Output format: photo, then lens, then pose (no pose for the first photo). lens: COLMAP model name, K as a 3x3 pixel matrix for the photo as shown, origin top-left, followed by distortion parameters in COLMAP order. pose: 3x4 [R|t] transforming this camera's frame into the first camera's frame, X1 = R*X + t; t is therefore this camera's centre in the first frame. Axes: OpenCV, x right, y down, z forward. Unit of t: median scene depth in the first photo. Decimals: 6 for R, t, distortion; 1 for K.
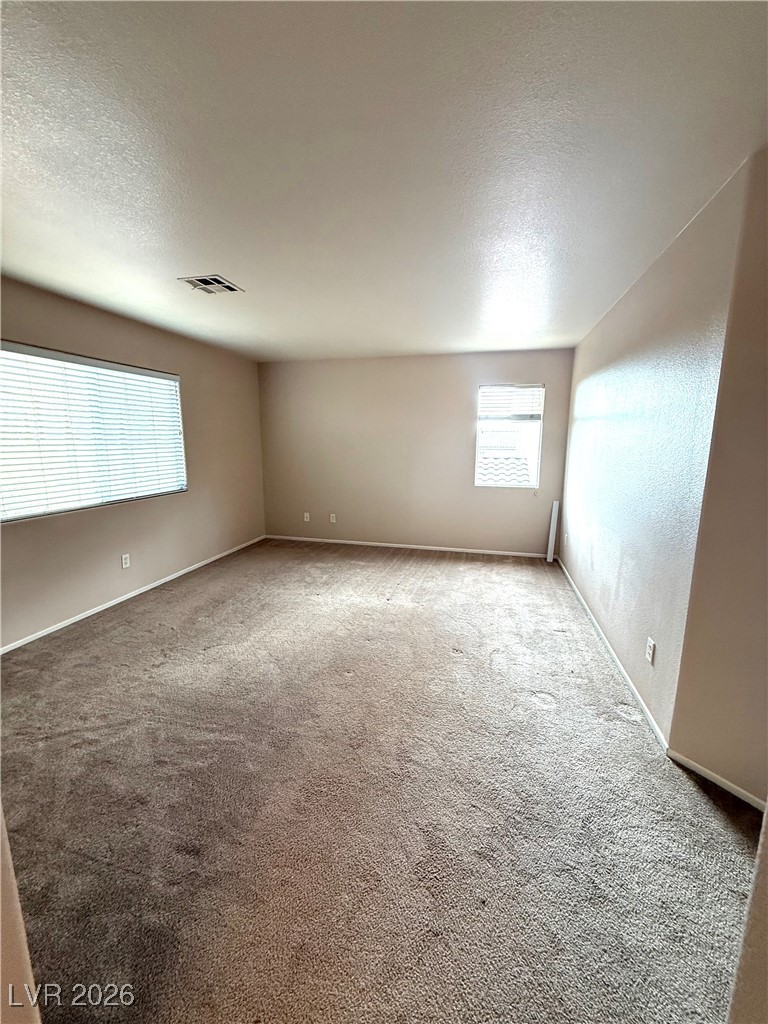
lens RADIAL K [[404.9, 0, 388.6], [0, 404.9, 511.7], [0, 0, 1]] dist [-0.002266, 0.000123]
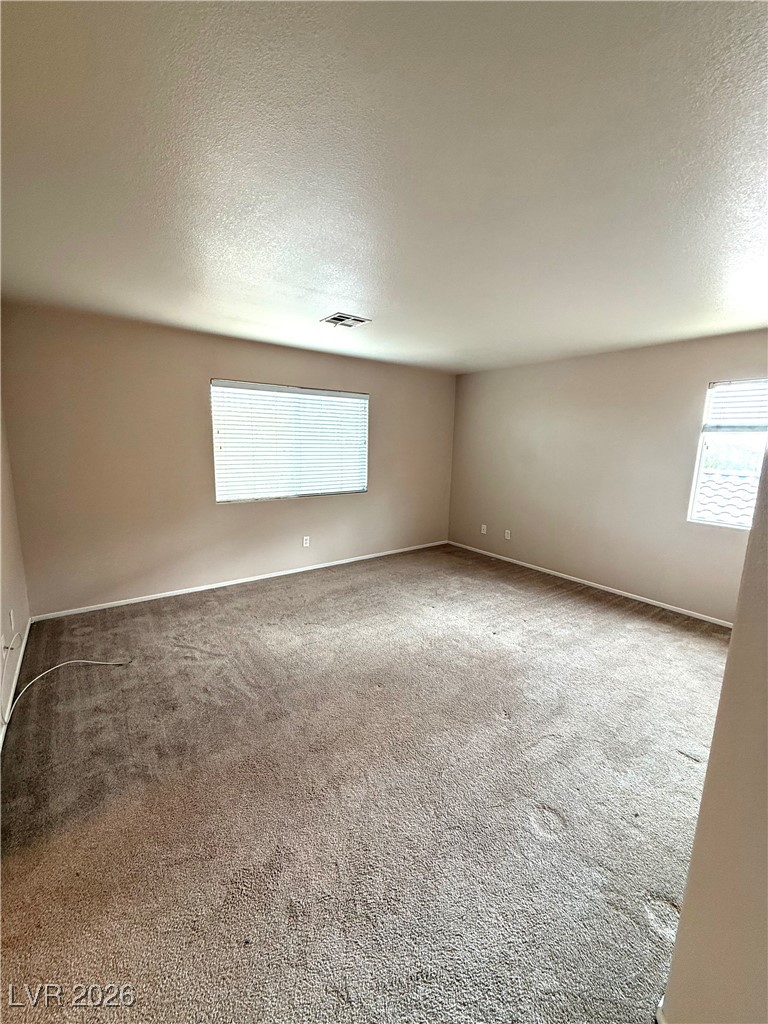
lens RADIAL K [[404.9, 0, 381.2], [0, 404.9, 511.6], [0, 0, 1]] dist [-0.002266, 0.000123]
pose [[0.777141, 0.122074, -0.617374, 0.301521], [-0.128947, 0.991080, 0.033650, -0.044157], [0.615975, 0.053458, 0.785950, 0.118100]]
